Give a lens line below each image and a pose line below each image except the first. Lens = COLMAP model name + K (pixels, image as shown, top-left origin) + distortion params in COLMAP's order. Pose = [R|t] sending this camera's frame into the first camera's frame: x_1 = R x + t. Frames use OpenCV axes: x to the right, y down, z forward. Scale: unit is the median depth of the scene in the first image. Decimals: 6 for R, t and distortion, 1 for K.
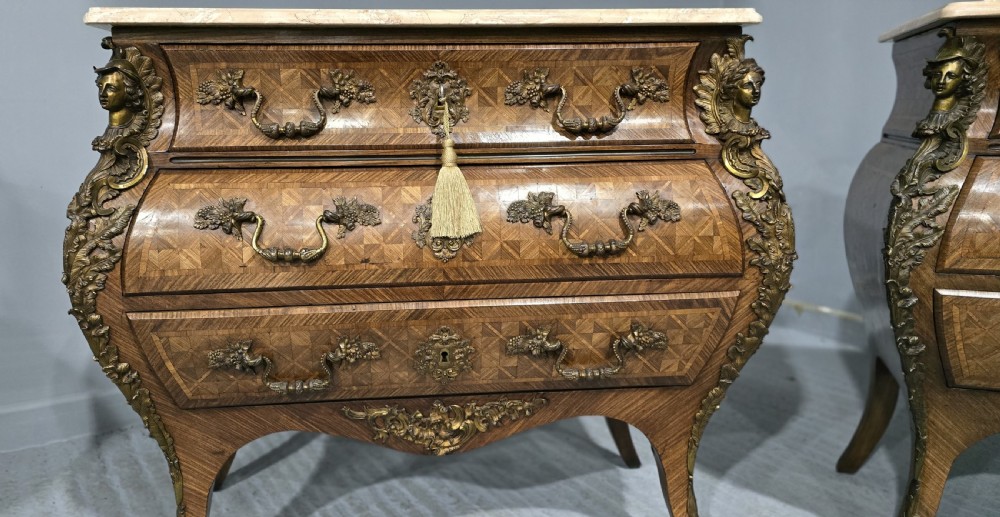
lens RADIAL K [[746.9, 0, 452.6], [0, 746.9, 264.9], [0, 0, 1]] dist [0.095741, -0.107261]
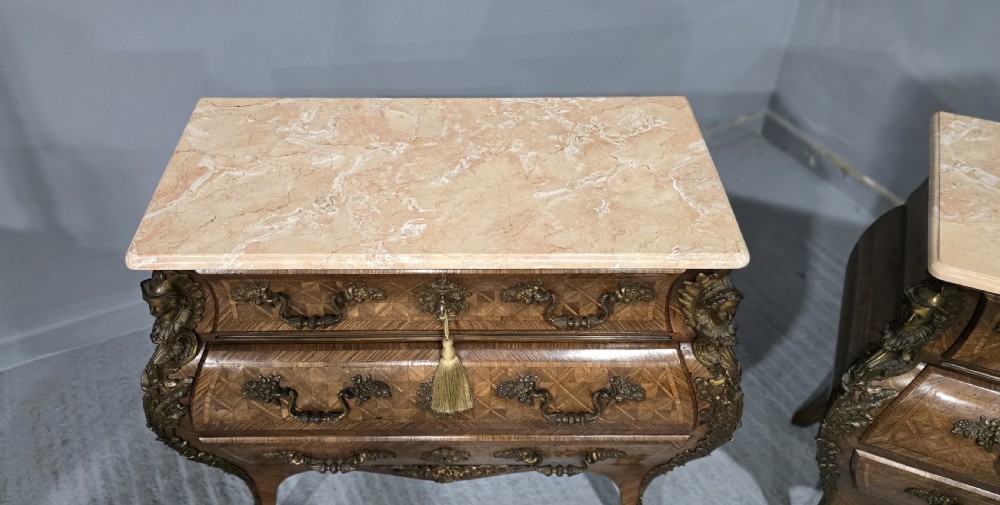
lens RADIAL K [[770.1, 0, 466.6], [0, 770.1, 255.1], [0, 0, 1]] dist [0.126270, -0.180554]
pose [[0.995598, 0.068516, -0.063961, 0.087773], [-0.026252, 0.858913, 0.511449, -0.866839], [0.089980, -0.507518, 0.856930, 0.047888]]
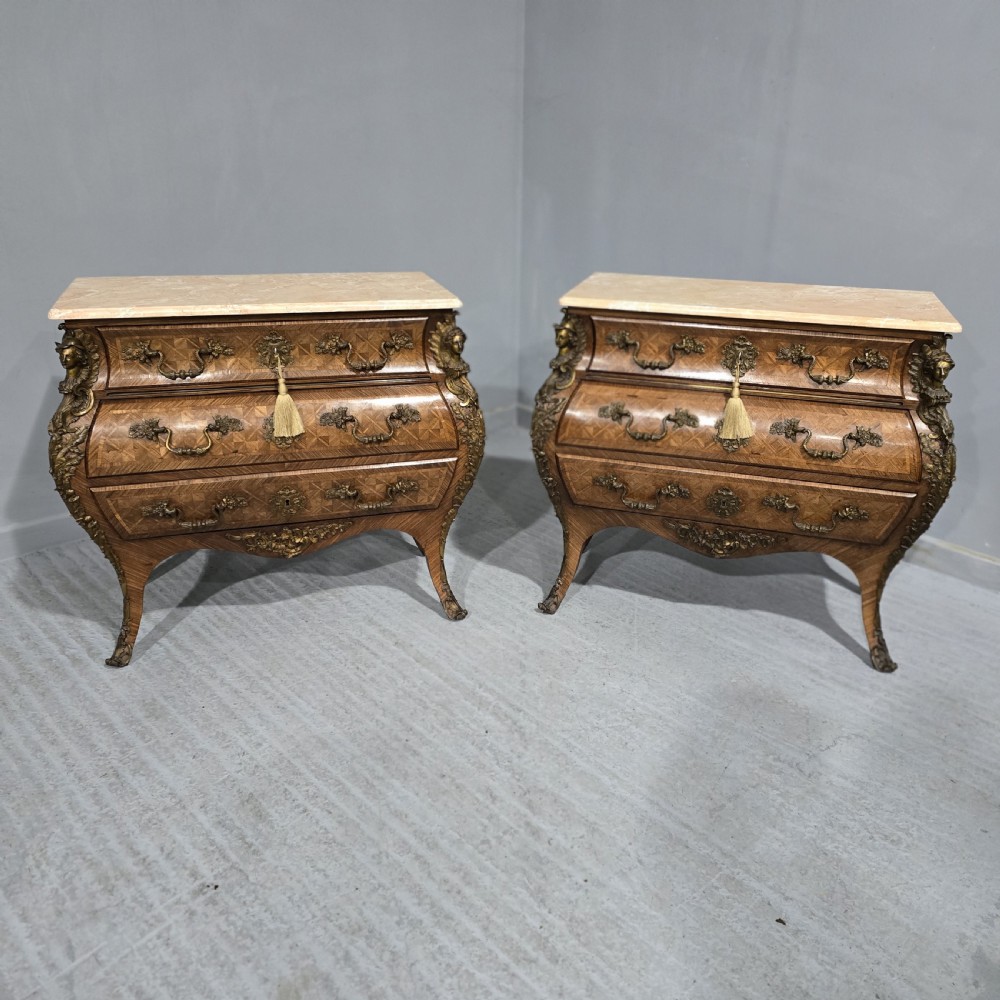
lens RADIAL K [[881.6, 0, 509.7], [0, 881.6, 500.7], [0, 0, 1]] dist [0.094142, -0.117910]
pose [[0.978171, -0.049849, 0.201732, 0.078458], [0.009622, 0.980624, 0.195661, -0.278410], [-0.207577, -0.189449, 0.959698, -1.071384]]
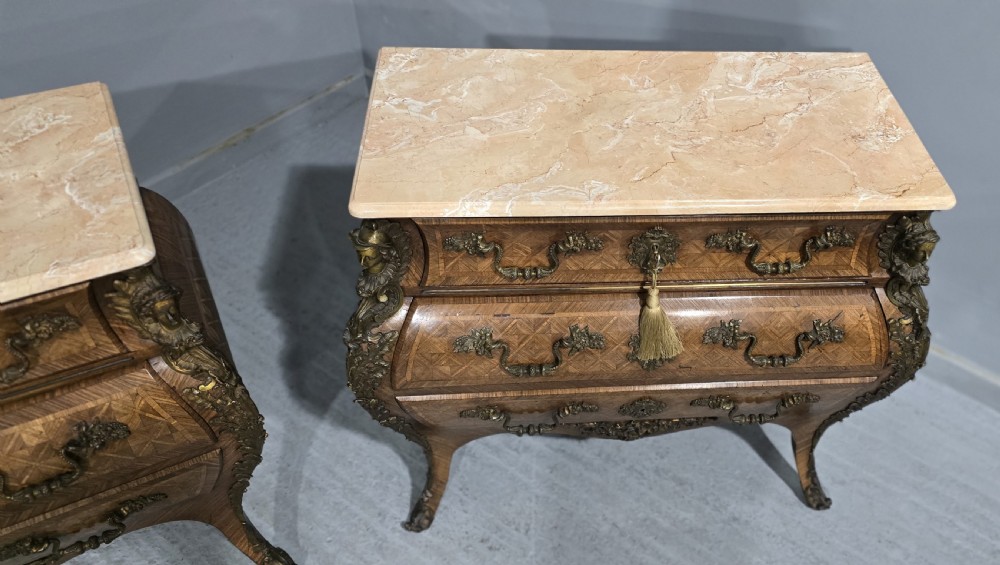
lens RADIAL K [[811.7, 0, 619.0], [0, 811.7, 290.9], [0, 0, 1]] dist [0.093839, -0.104987]
pose [[0.906247, -0.240682, 0.347548, 0.559693], [0.004404, 0.827443, 0.561532, -0.852141], [-0.422727, -0.507356, 0.750927, -0.030930]]
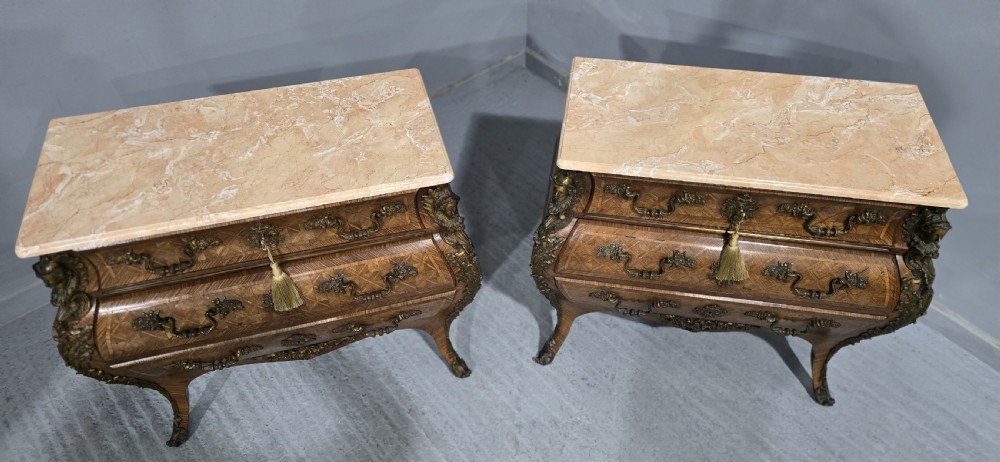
lens RADIAL K [[658.8, 0, 509.8], [0, 658.8, 233.2], [0, 0, 1]] dist [0.071639, -0.069980]
pose [[0.983880, -0.116949, 0.135288, 0.317081], [0.014927, 0.807585, 0.589562, -1.074522], [-0.178205, -0.578039, 0.796313, -0.250993]]
